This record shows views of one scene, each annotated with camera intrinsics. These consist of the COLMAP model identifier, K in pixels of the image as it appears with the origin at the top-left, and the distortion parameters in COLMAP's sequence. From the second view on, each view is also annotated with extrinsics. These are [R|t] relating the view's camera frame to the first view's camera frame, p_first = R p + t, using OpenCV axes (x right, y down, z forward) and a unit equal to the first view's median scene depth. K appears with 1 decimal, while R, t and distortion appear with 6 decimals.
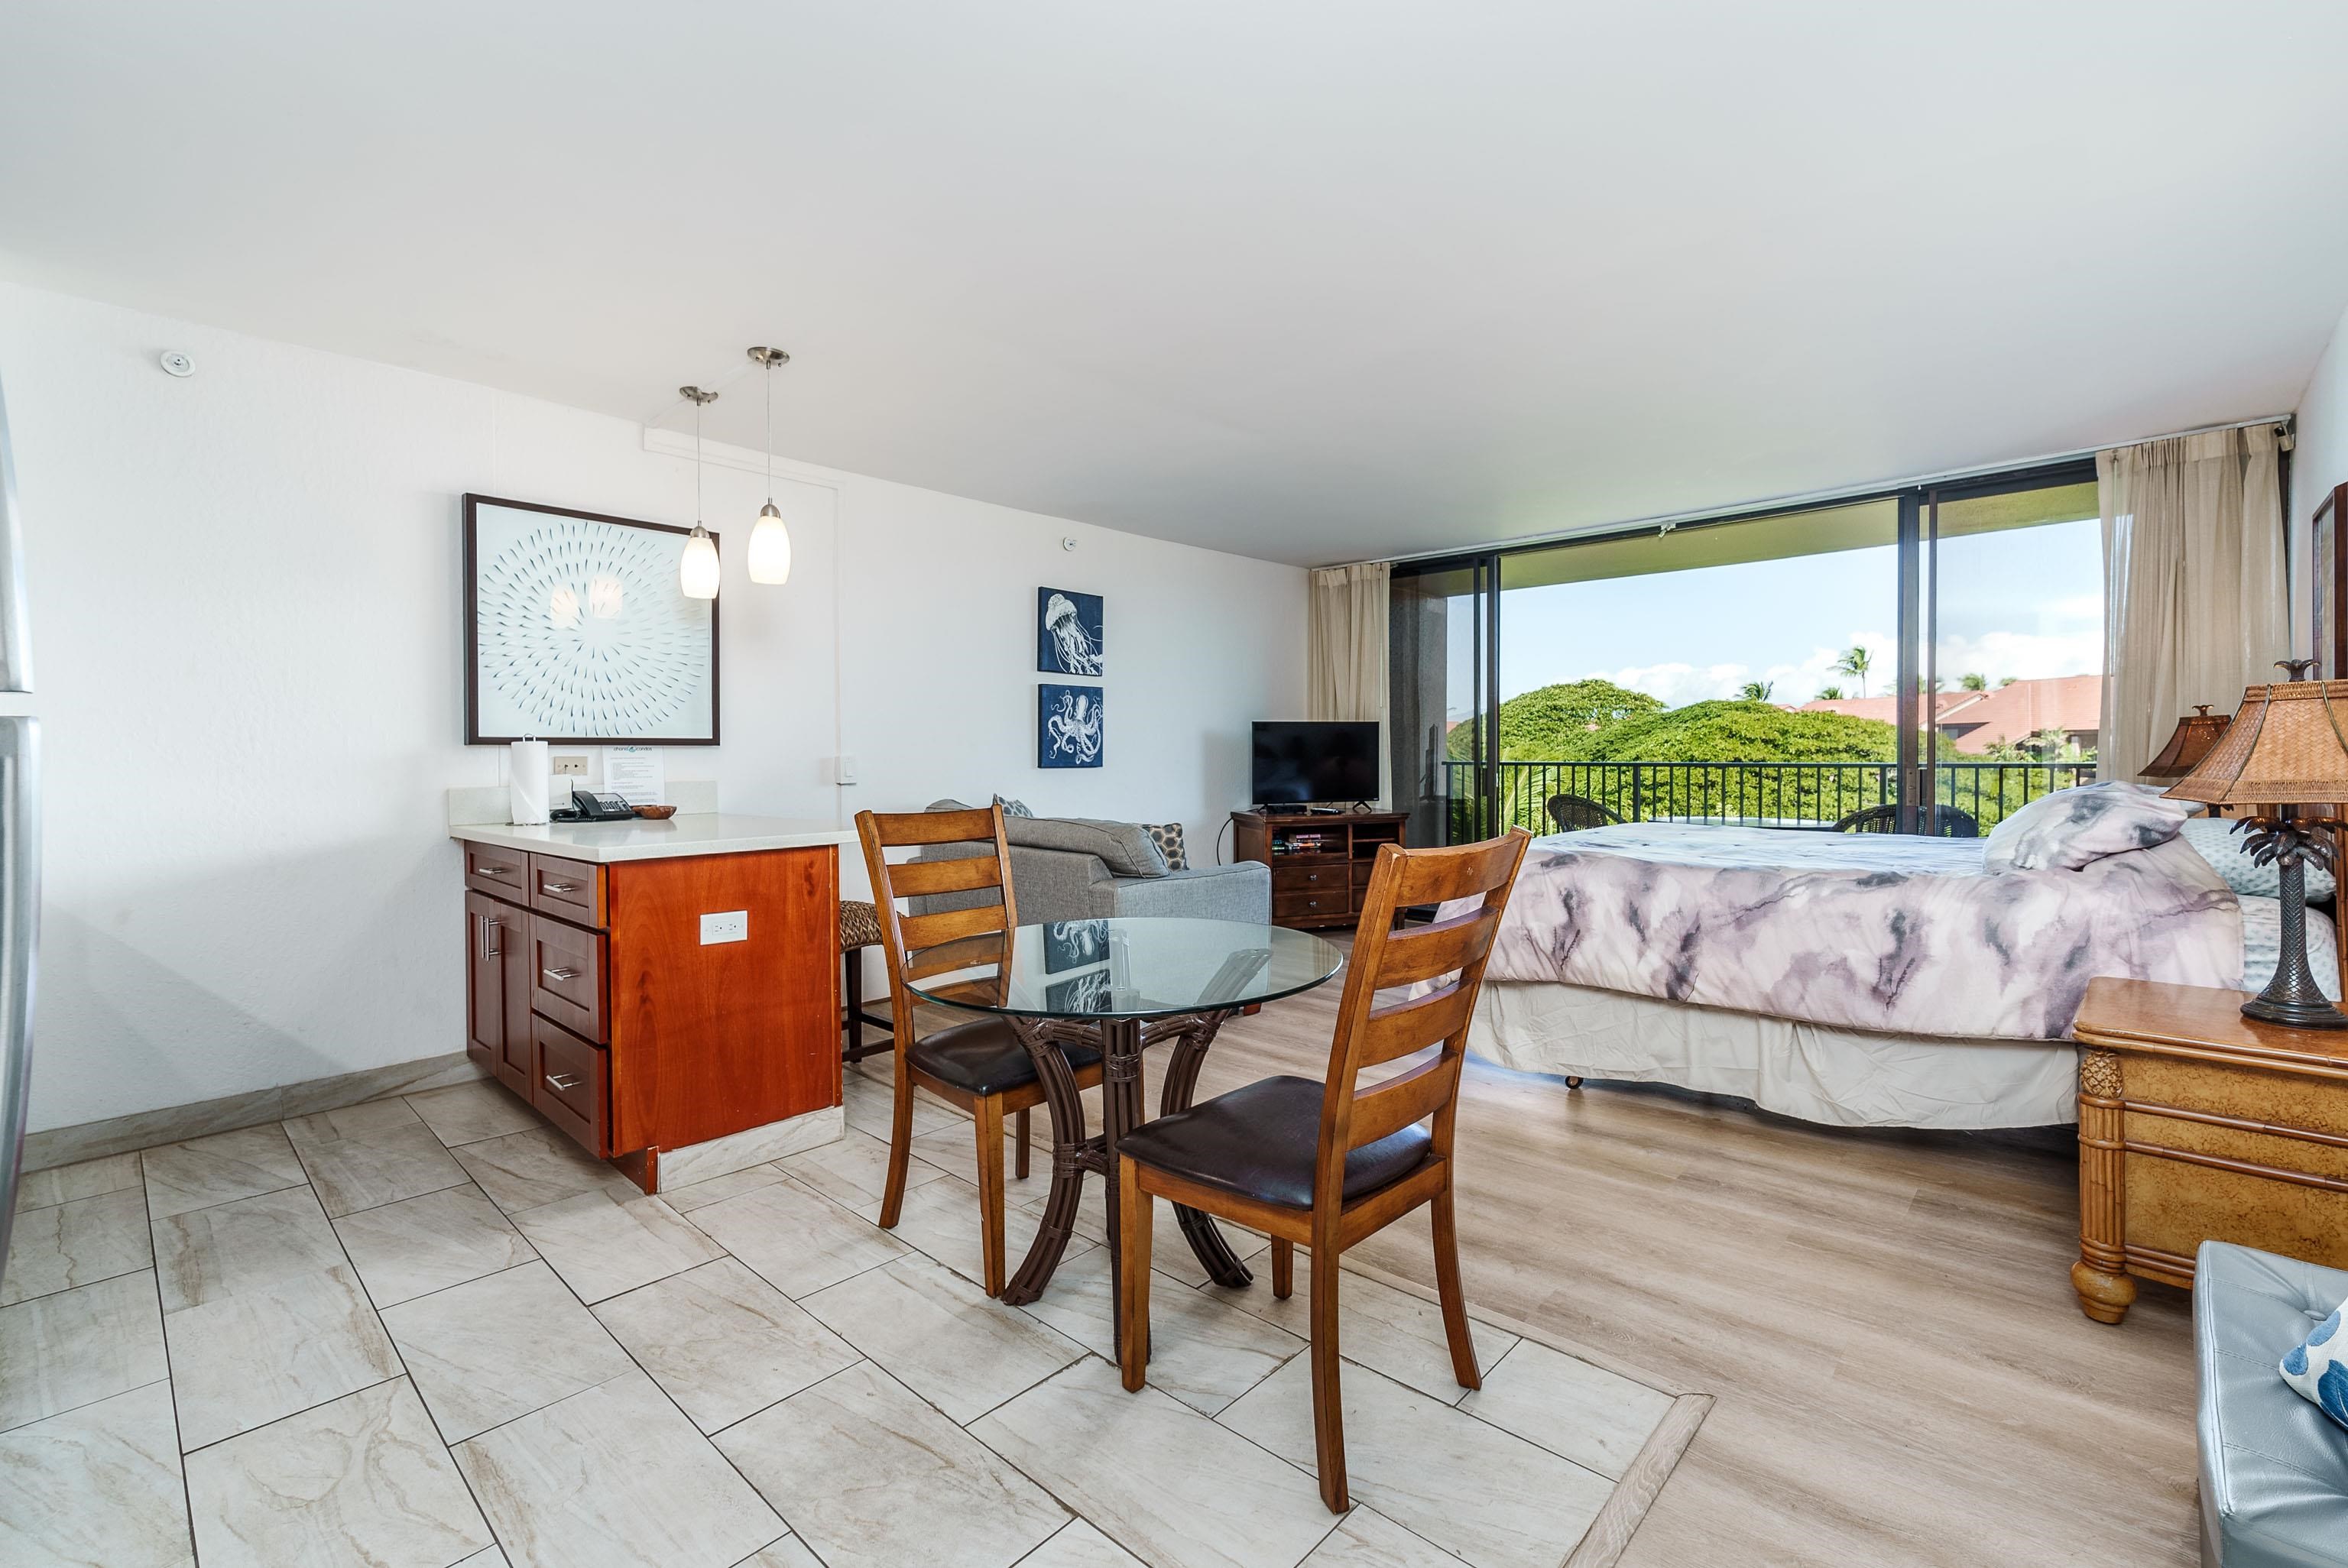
lens RADIAL K [[1016.7, 0, 1174.1], [0, 1016.7, 769.4], [0, 0, 1]] dist [0.003643, -0.000386]
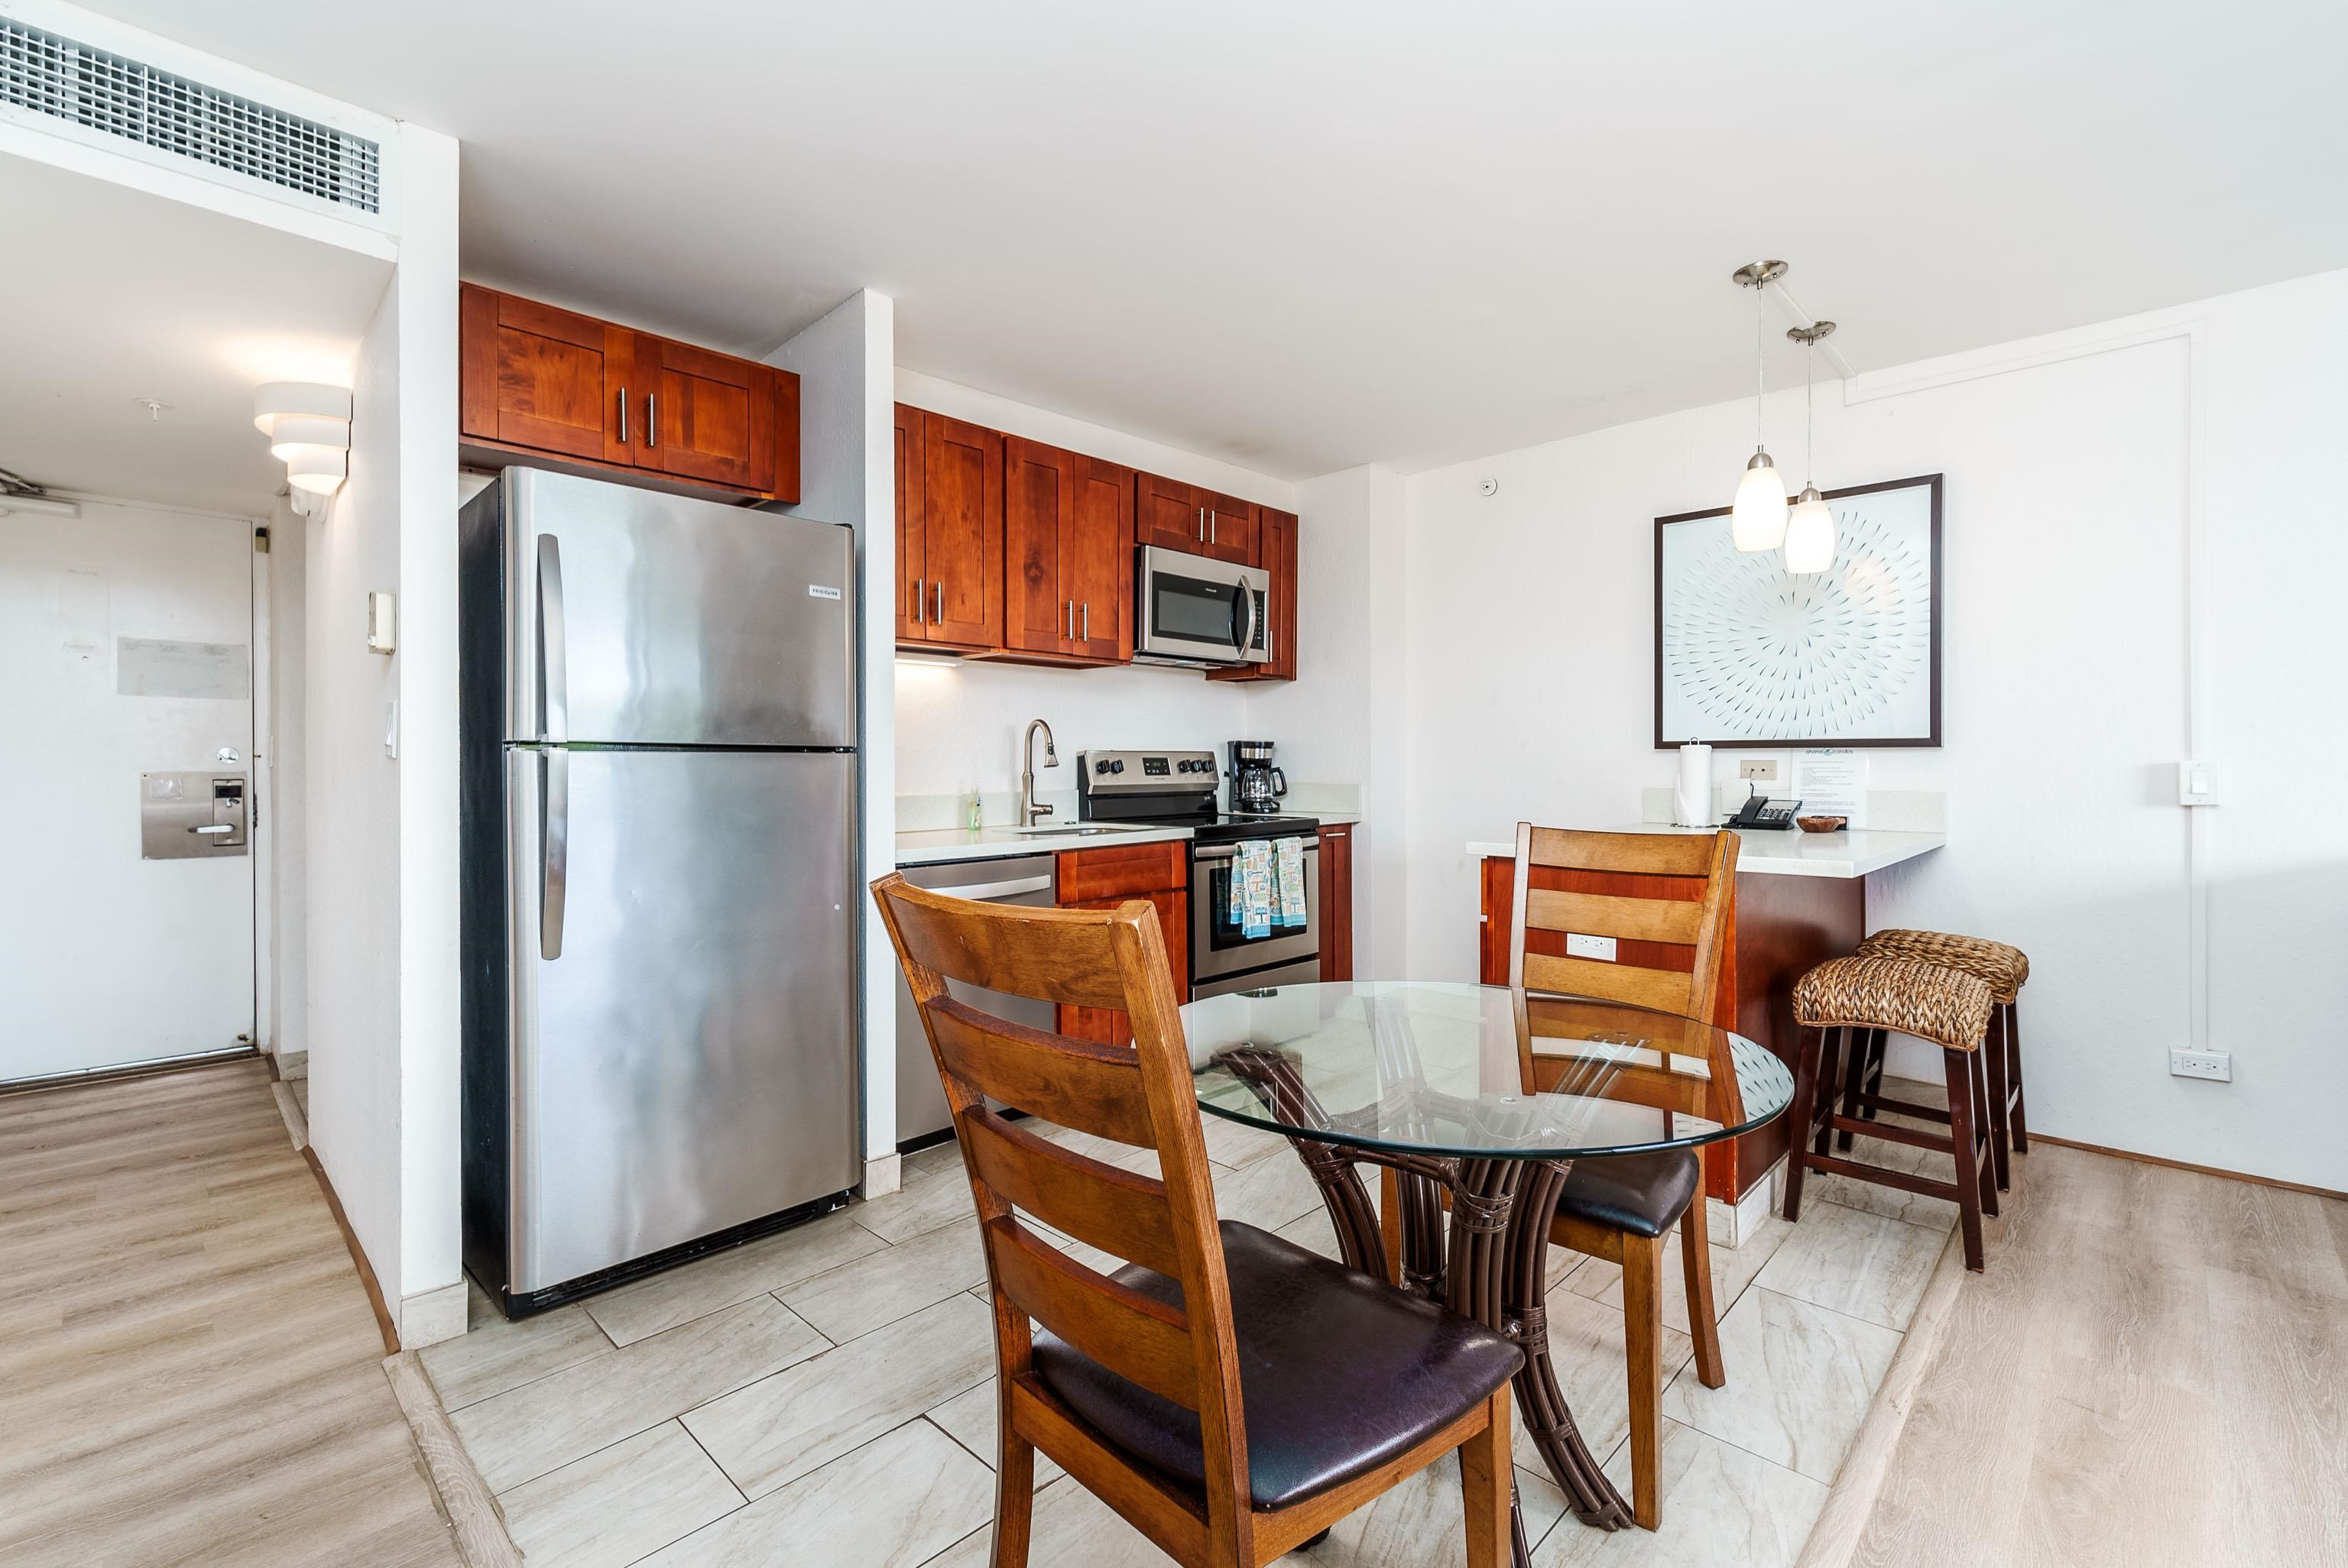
lens RADIAL K [[1016.7, 0, 1164.6], [0, 1016.7, 766.7], [0, 0, 1]] dist [0.003643, -0.000386]
pose [[-0.025345, 0.008204, -0.999645, 0.454641], [-0.014293, 0.999861, 0.008568, -0.008114], [0.999577, 0.014505, -0.025224, 0.564313]]
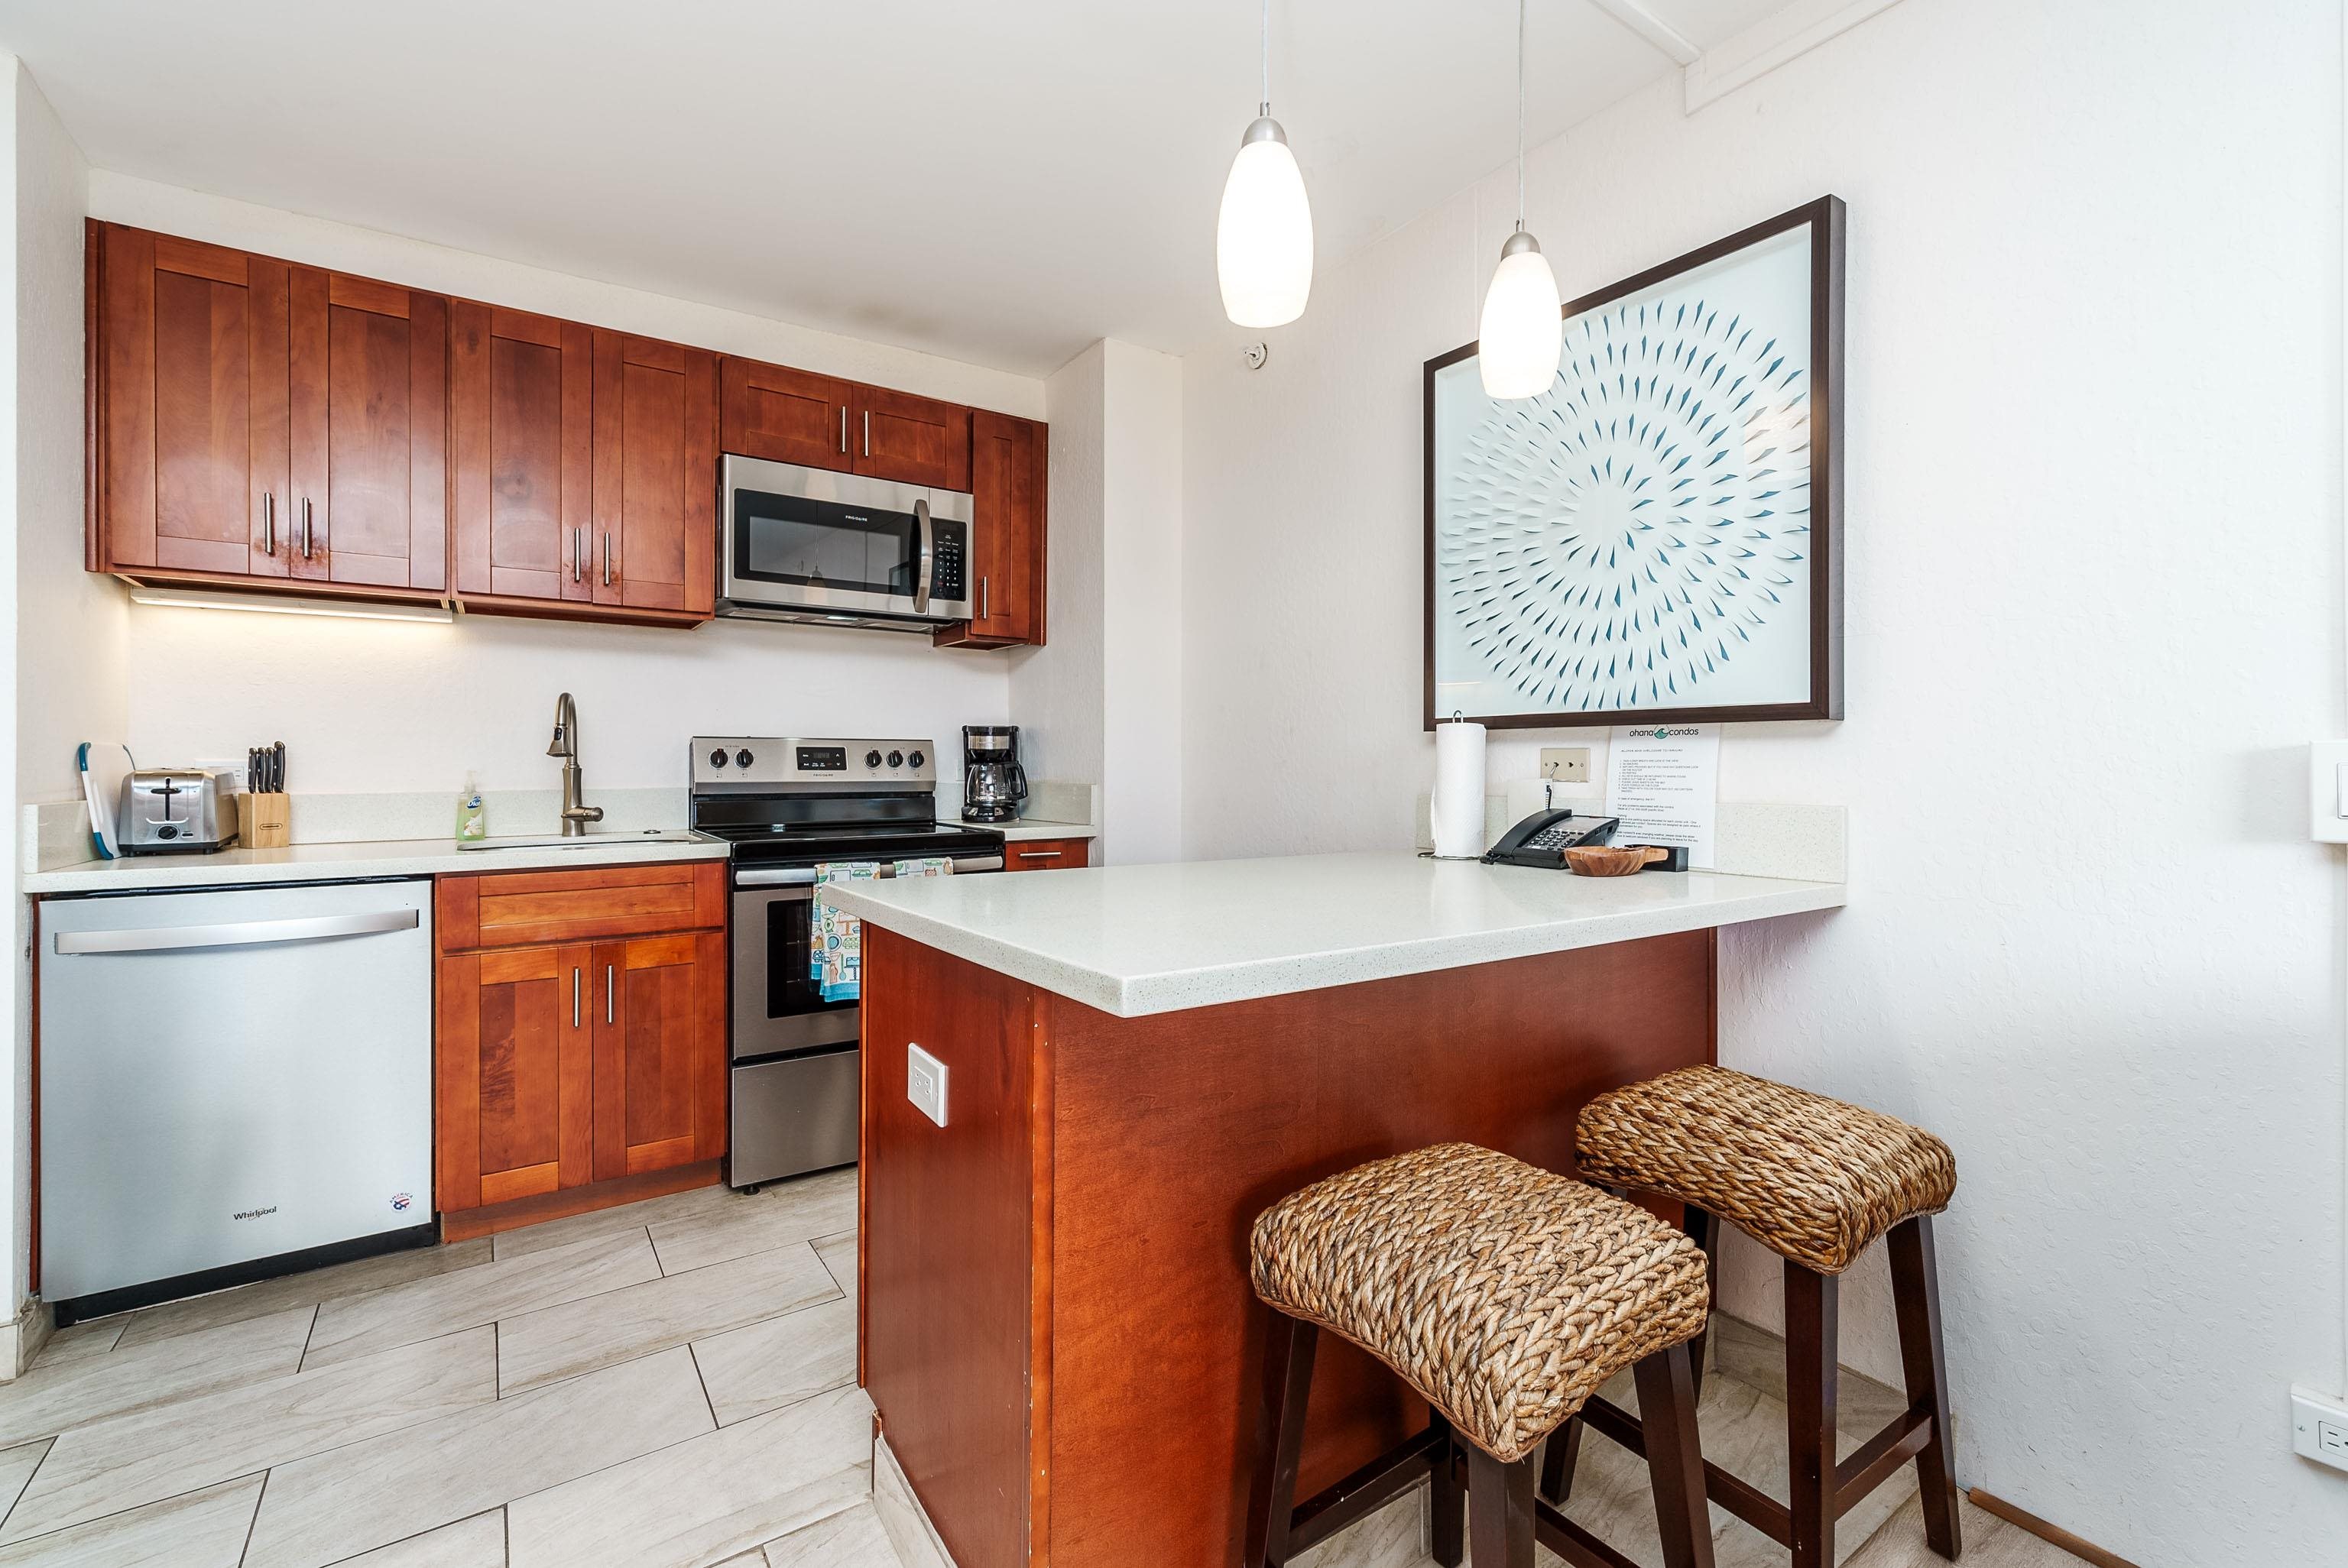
lens RADIAL K [[1016.7, 0, 1158.9], [0, 1016.7, 766.2], [0, 0, 1]] dist [0.003643, -0.000386]
pose [[-0.222980, 0.005965, -0.974805, 0.012093], [-0.017349, 0.999799, 0.010087, -0.005008], [0.974669, 0.019161, -0.222832, 1.094259]]
